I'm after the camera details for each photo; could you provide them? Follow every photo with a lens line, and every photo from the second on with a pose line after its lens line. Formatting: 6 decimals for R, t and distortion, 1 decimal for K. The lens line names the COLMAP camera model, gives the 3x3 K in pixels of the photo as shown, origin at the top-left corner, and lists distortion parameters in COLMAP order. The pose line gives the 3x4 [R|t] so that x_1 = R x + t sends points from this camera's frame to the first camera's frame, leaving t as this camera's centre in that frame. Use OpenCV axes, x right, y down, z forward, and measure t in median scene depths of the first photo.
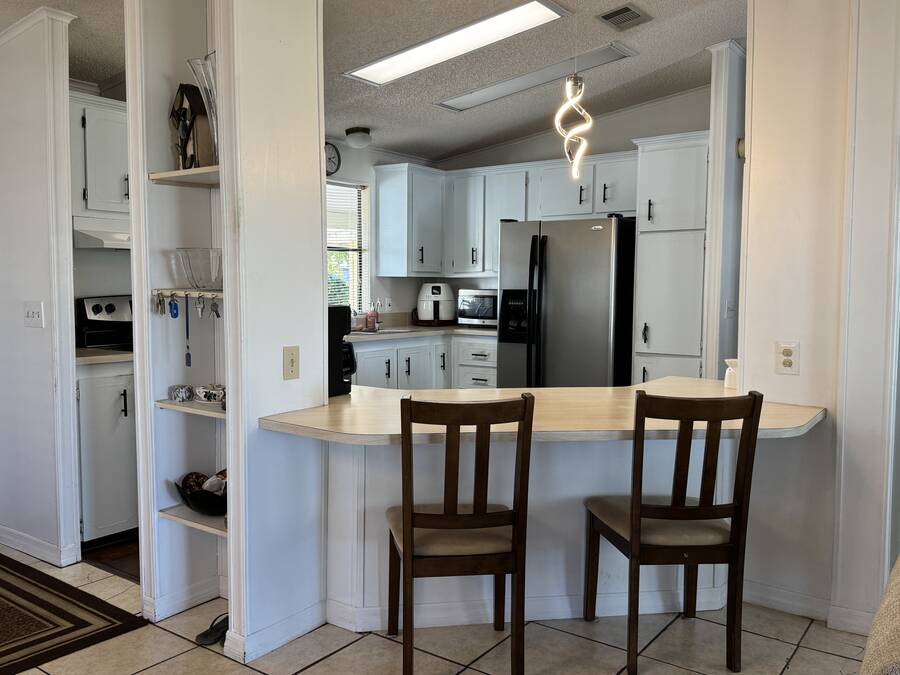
lens RADIAL K [[757.4, 0, 450.0], [0, 757.4, 337.5], [0, 0, 1]] dist [0.005149, -0.000271]
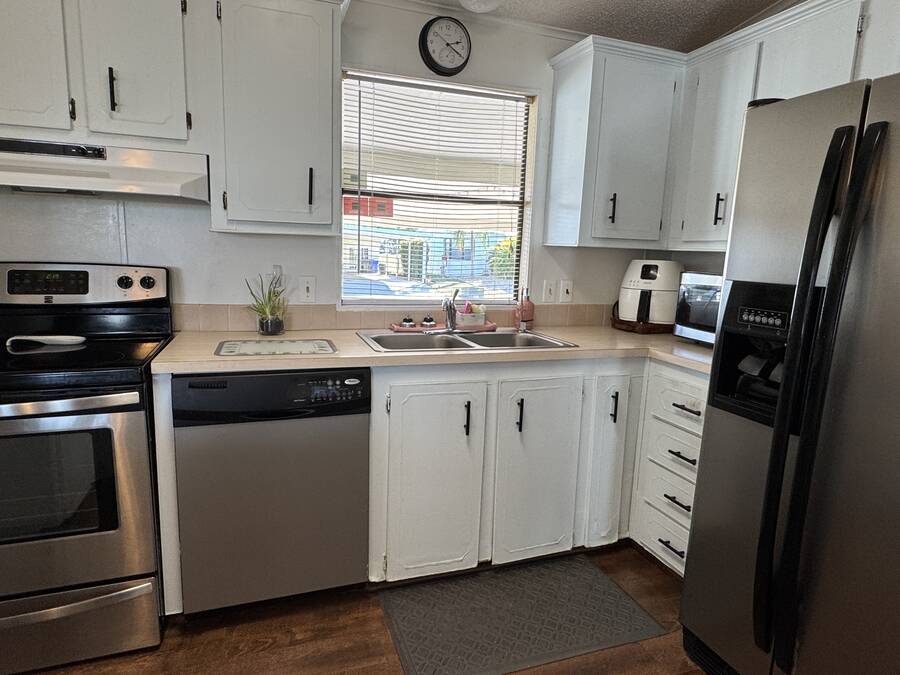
lens RADIAL K [[529.6, 0, 450.0], [0, 529.6, 337.5], [0, 0, 1]] dist [-0.005241, -0.000963]
pose [[0.818083, 0.118486, -0.562763, 0.095475], [-0.072544, 0.991991, 0.103400, -0.045016], [0.570507, -0.043765, 0.820126, 0.596515]]
